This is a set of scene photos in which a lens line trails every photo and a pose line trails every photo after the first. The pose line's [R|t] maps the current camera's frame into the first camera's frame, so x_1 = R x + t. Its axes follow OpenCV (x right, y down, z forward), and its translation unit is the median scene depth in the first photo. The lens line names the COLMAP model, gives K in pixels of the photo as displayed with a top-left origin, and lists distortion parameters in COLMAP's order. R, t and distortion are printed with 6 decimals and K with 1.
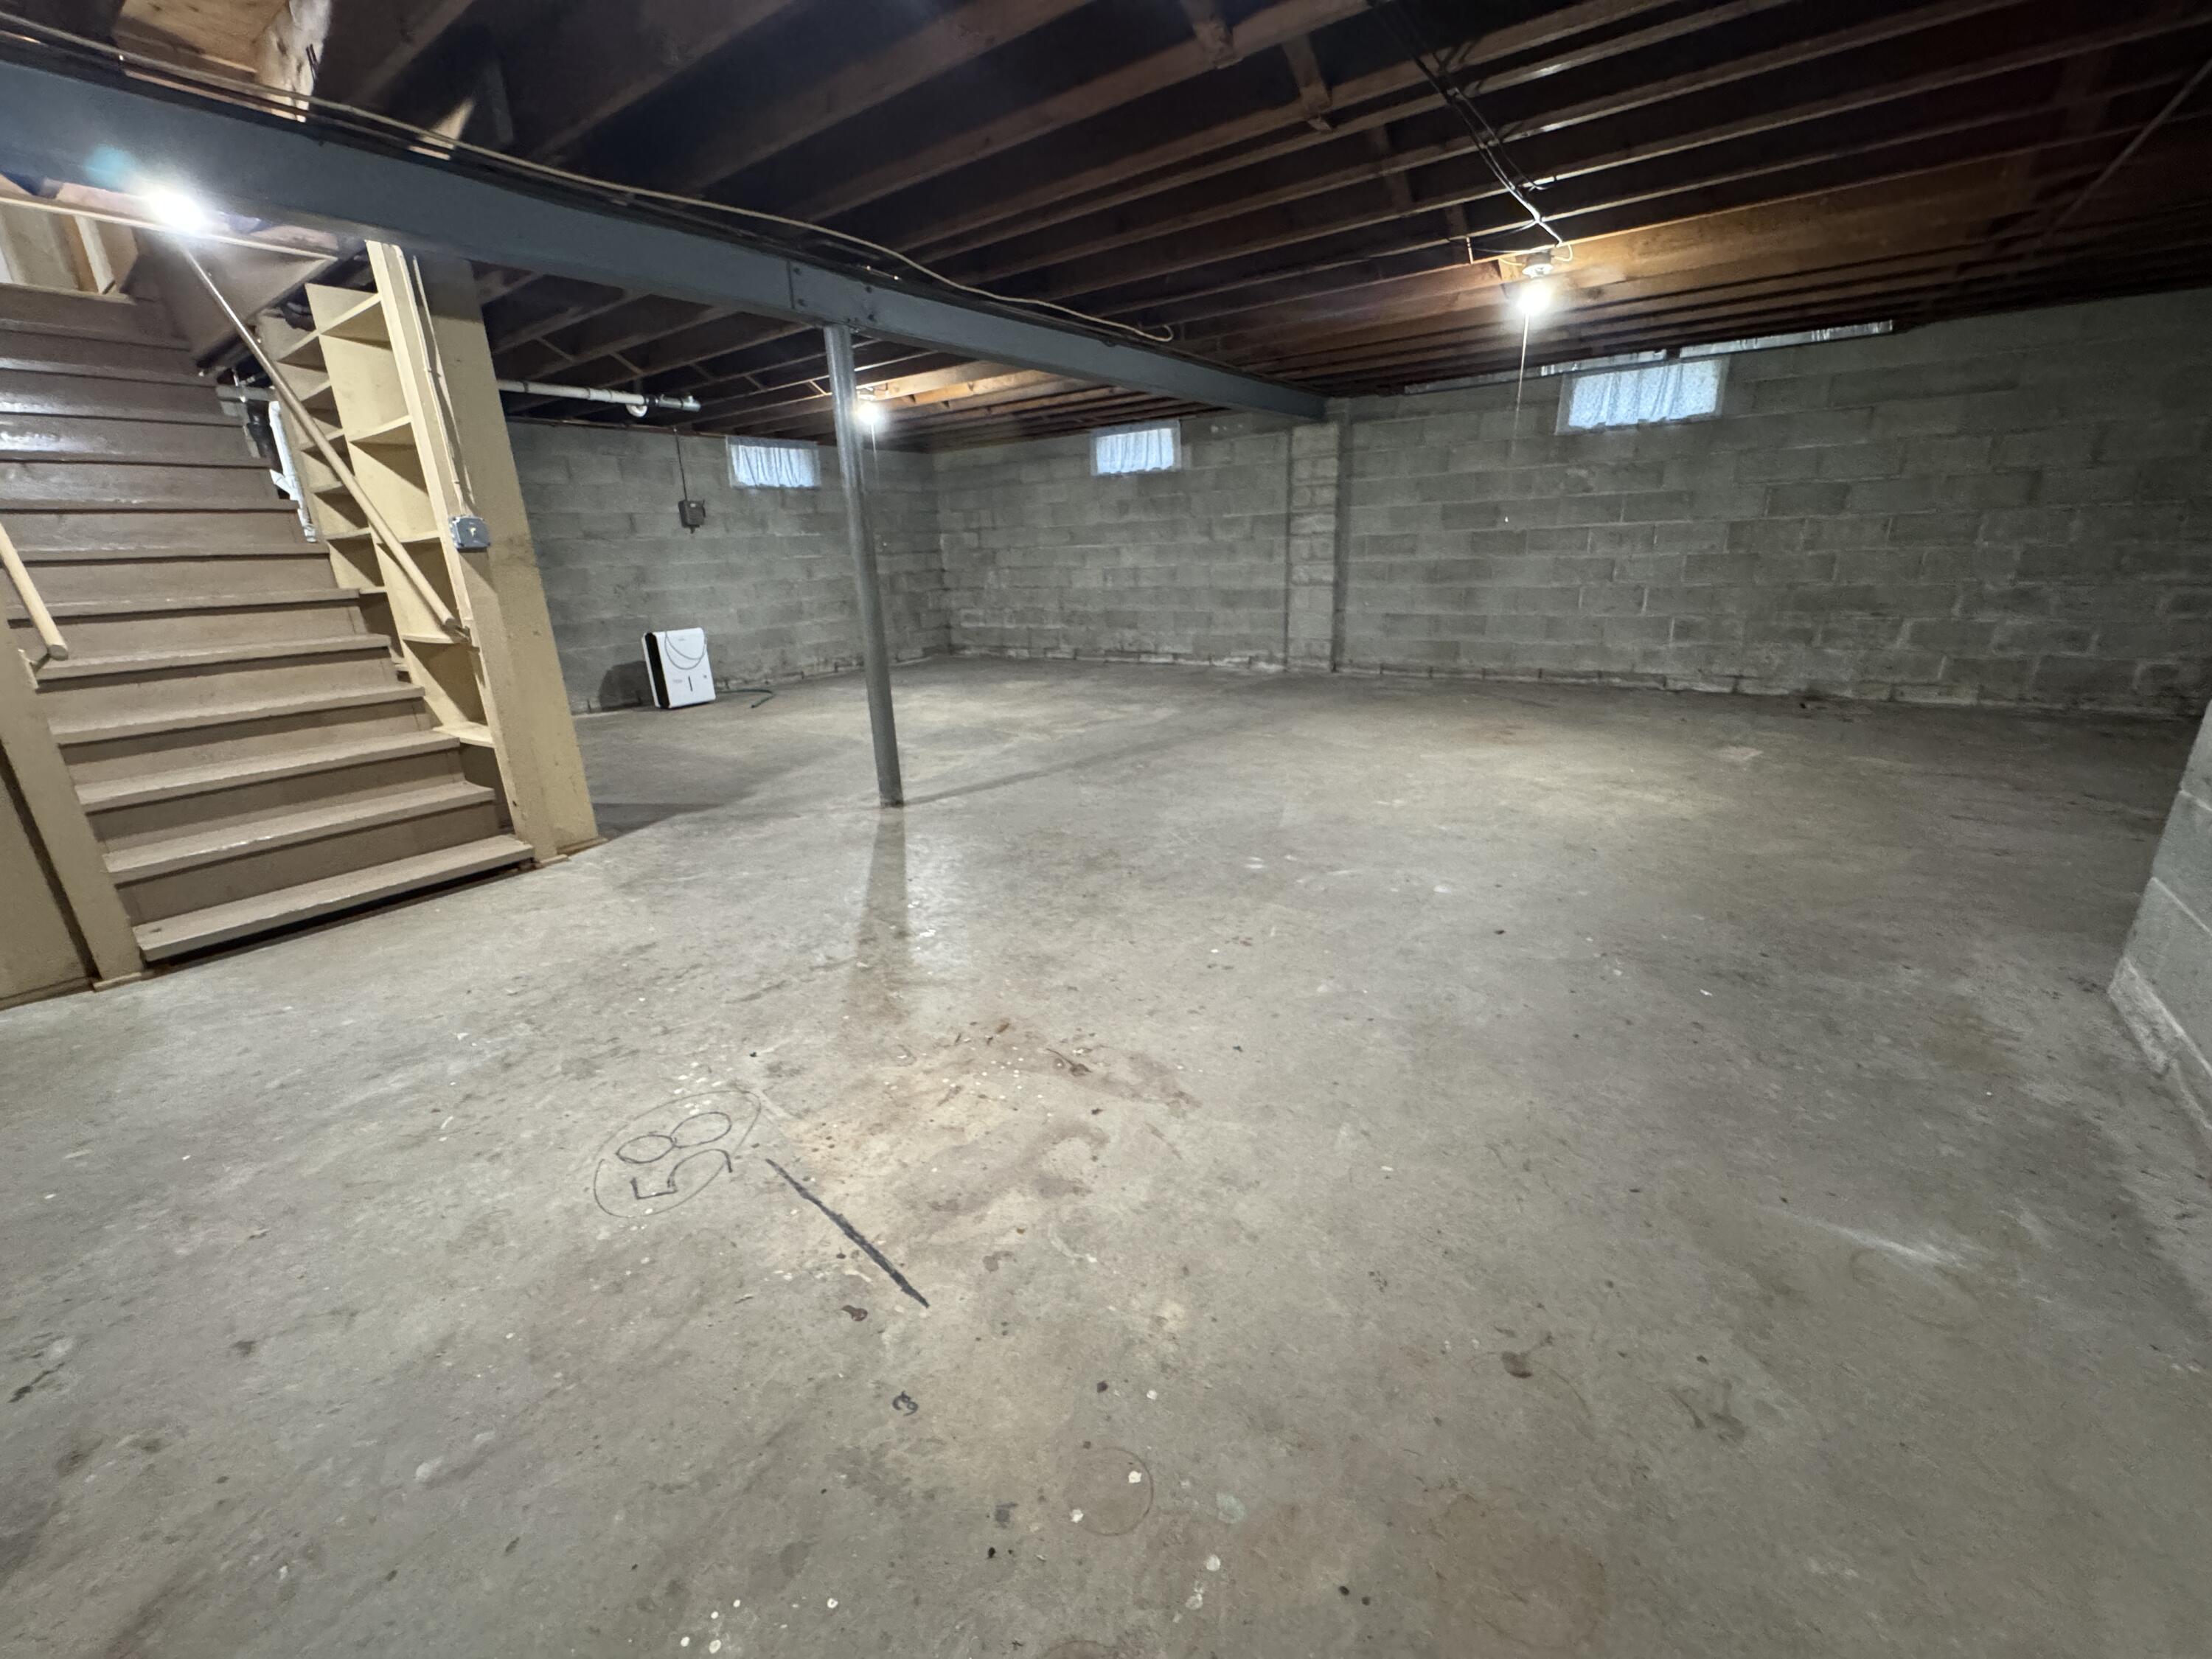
lens RADIAL K [[881.4, 0, 1102.4], [0, 881.4, 827.9], [0, 0, 1]] dist [-0.003750, 0.000459]
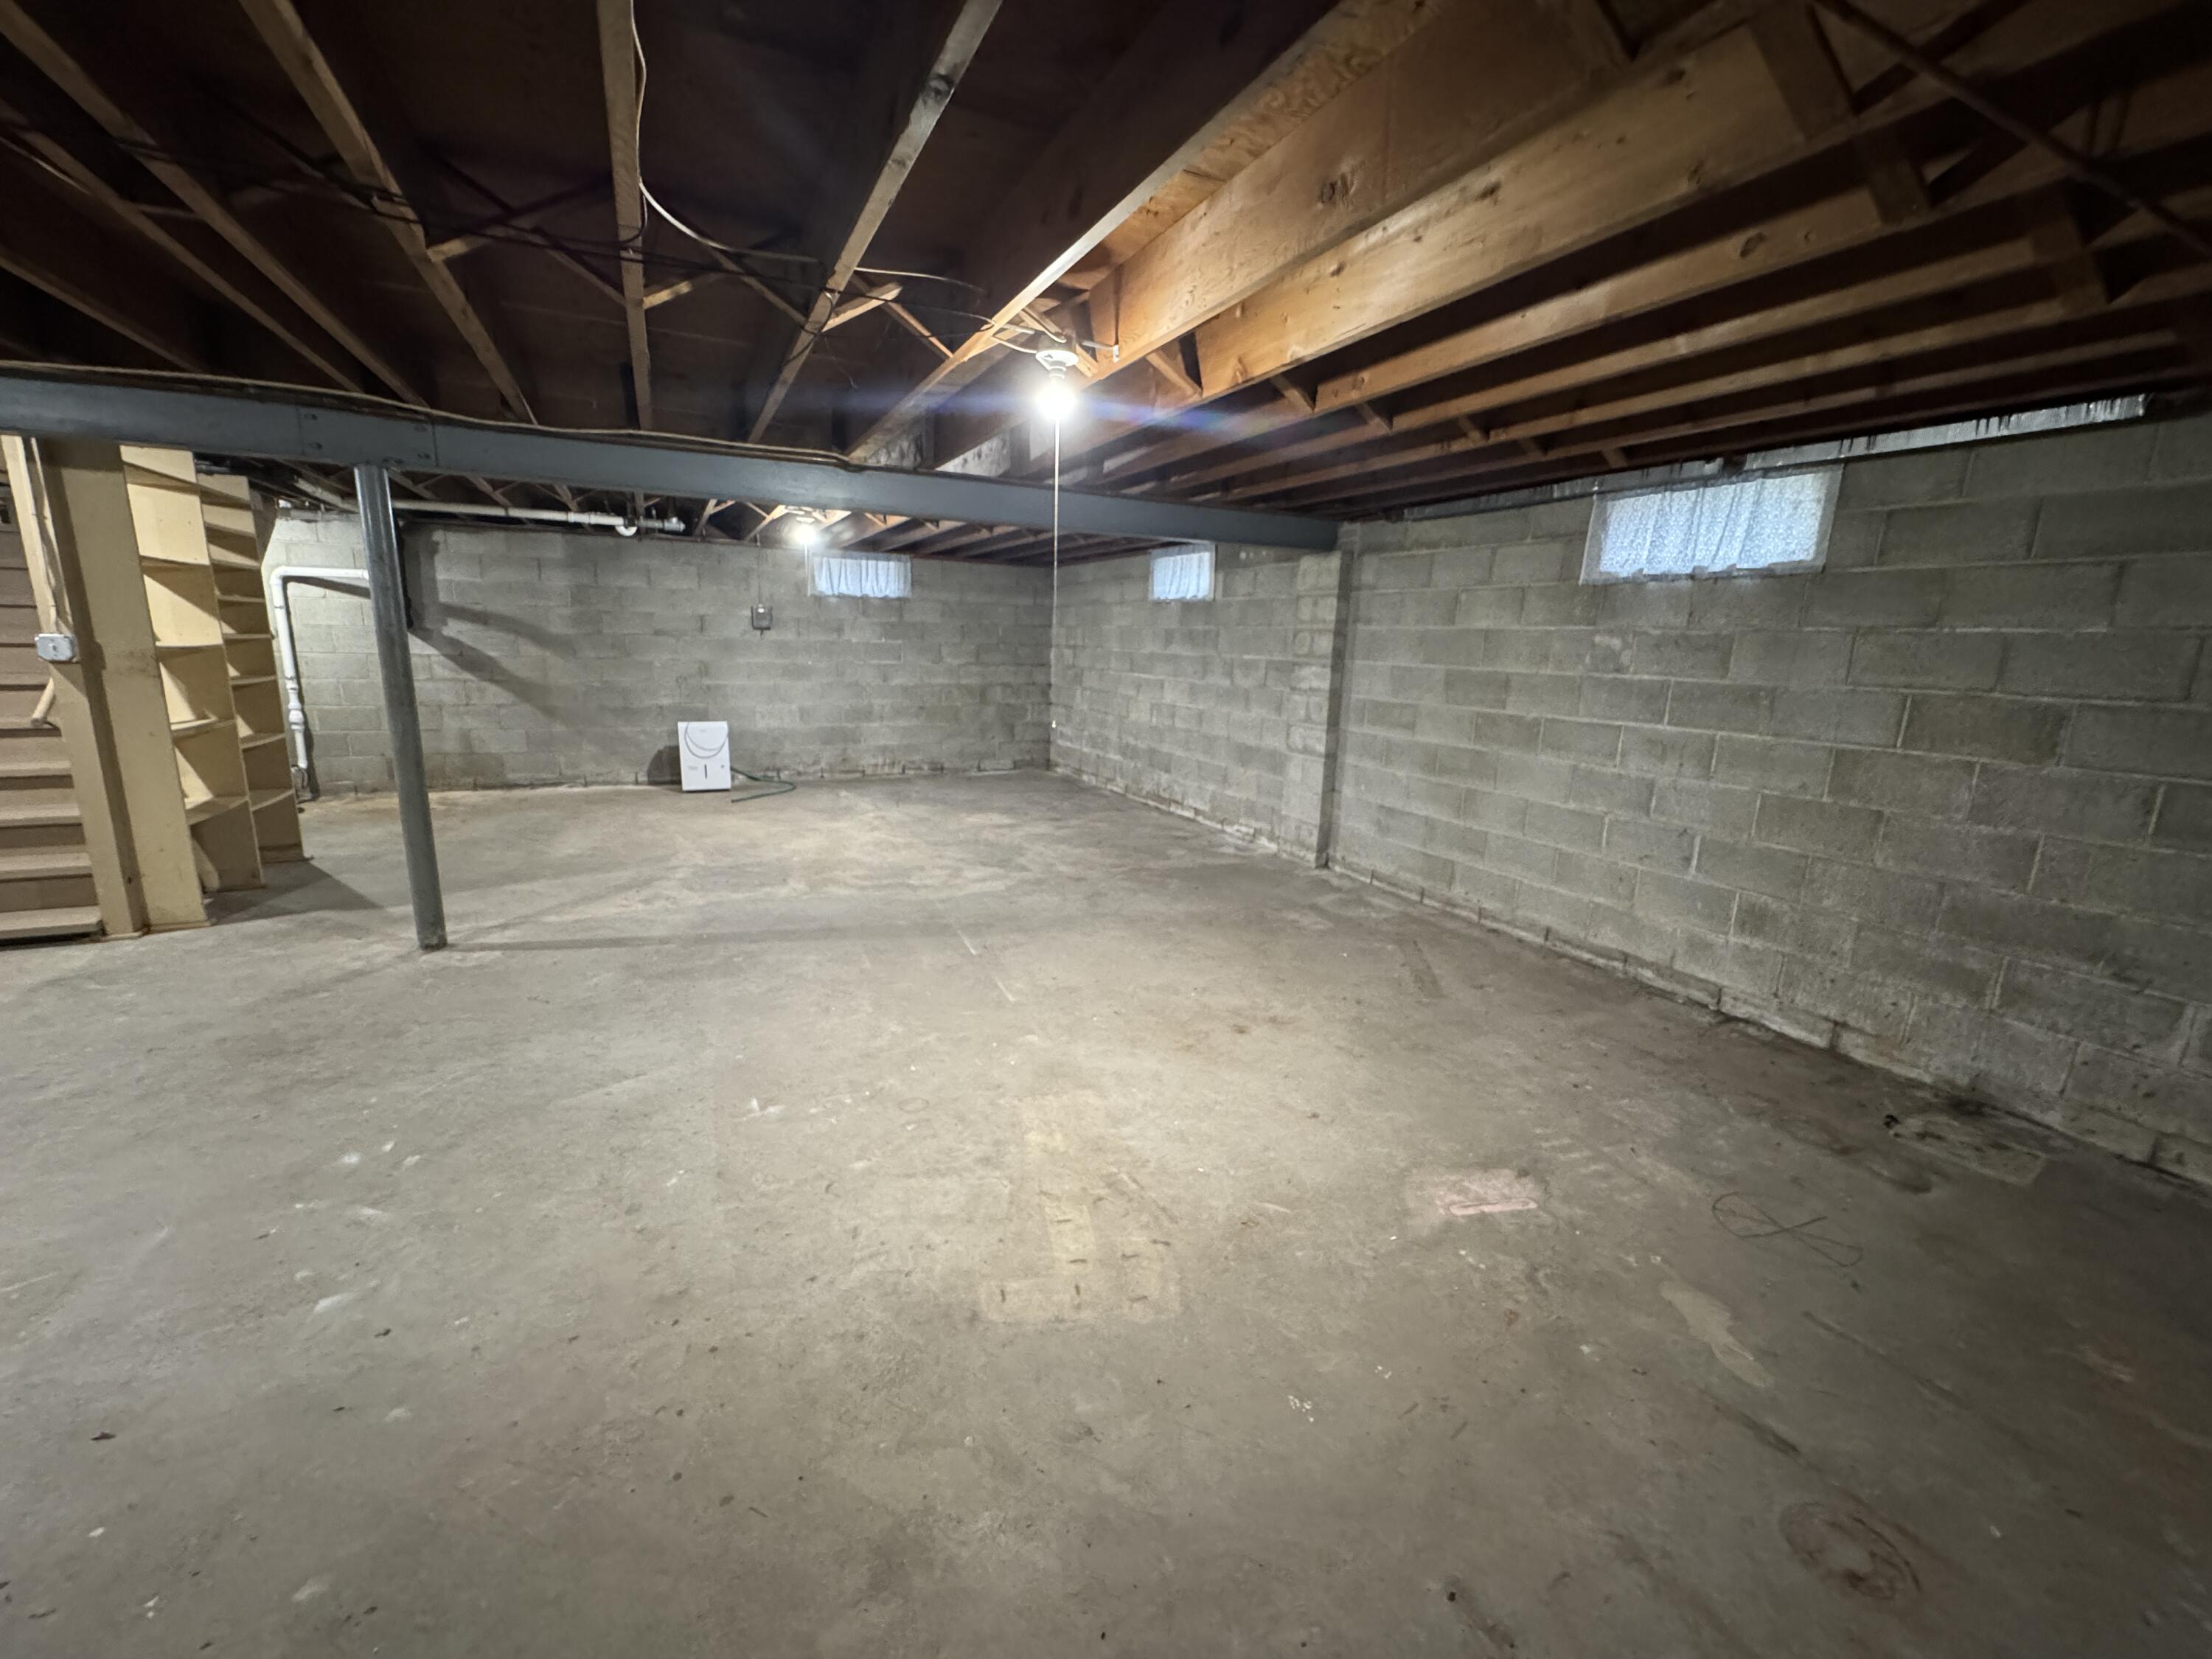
lens RADIAL K [[881.4, 0, 1115.8], [0, 881.4, 828.0], [0, 0, 1]] dist [-0.003750, 0.000459]
pose [[0.885113, 0.161995, -0.436272, 0.555290], [-0.204041, 0.977636, -0.050949, -0.175301], [0.418261, 0.134113, 0.898371, 0.309303]]
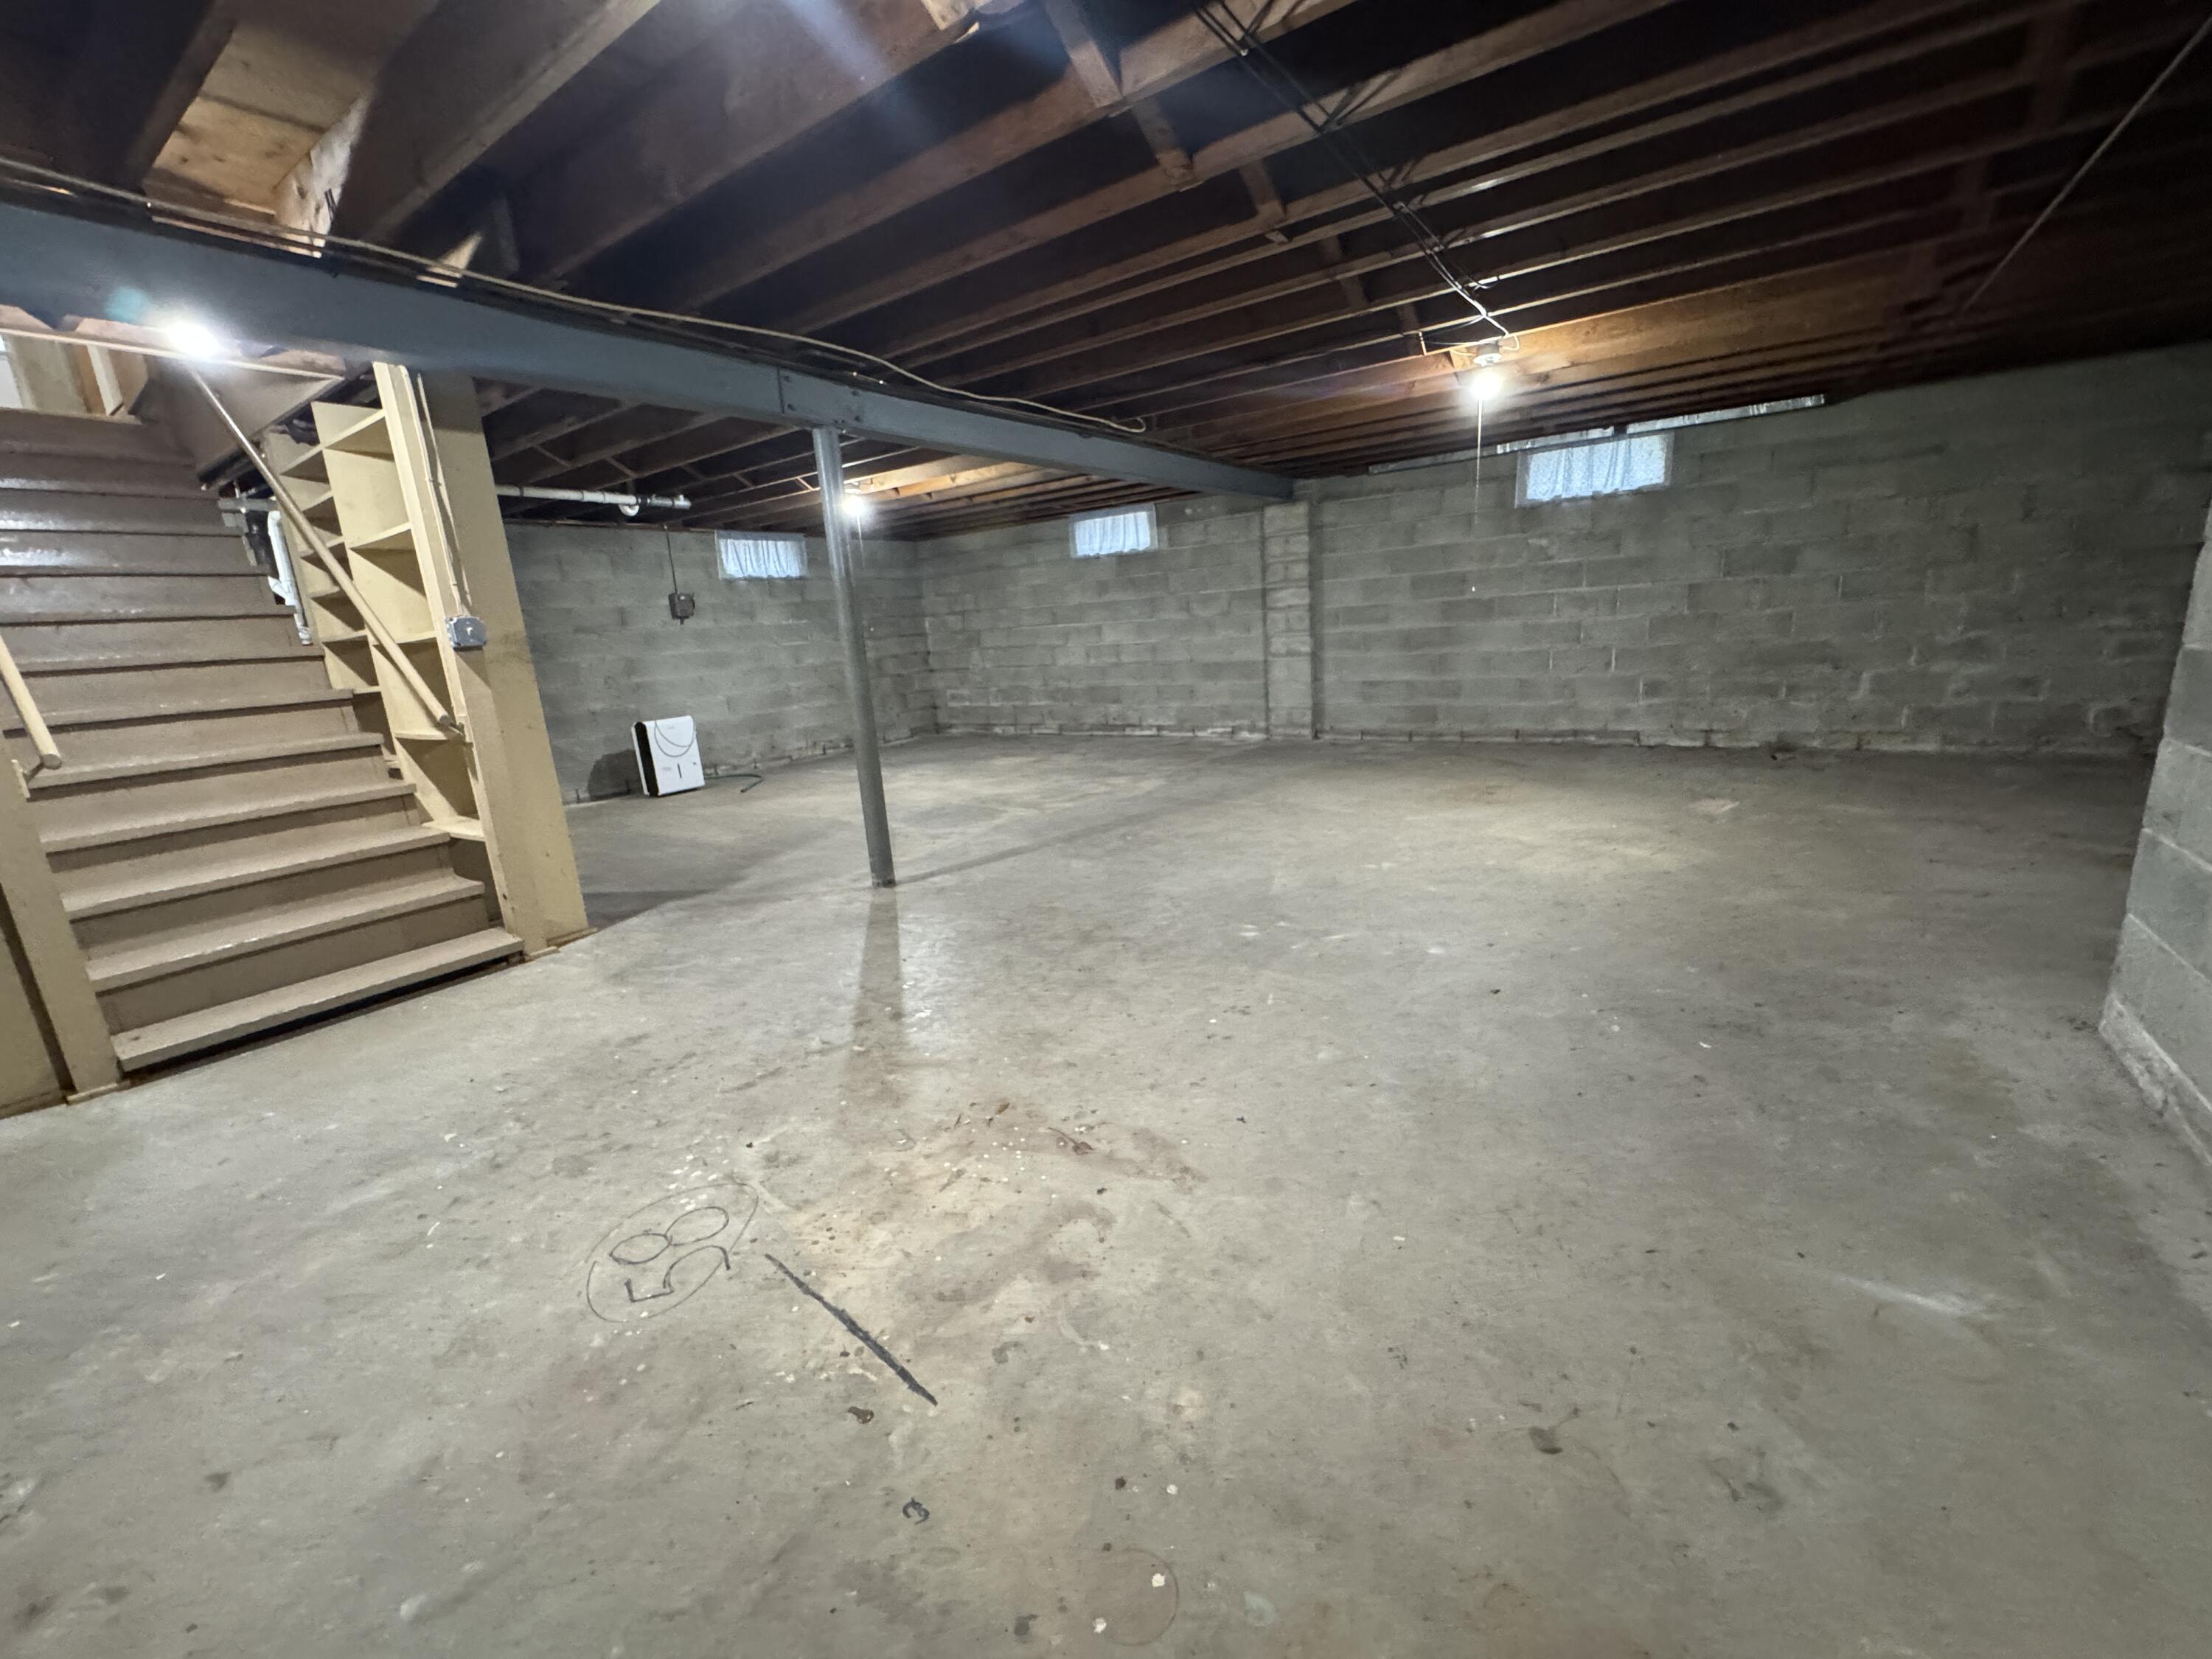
lens RADIAL K [[881.4, 0, 1102.8], [0, 881.4, 828.5], [0, 0, 1]] dist [-0.003750, 0.000459]
pose [[0.999333, -0.033309, 0.014984, -0.002185], [0.034410, 0.996163, -0.080468, -0.000537], [-0.012246, 0.080930, 0.996645, -0.004034]]
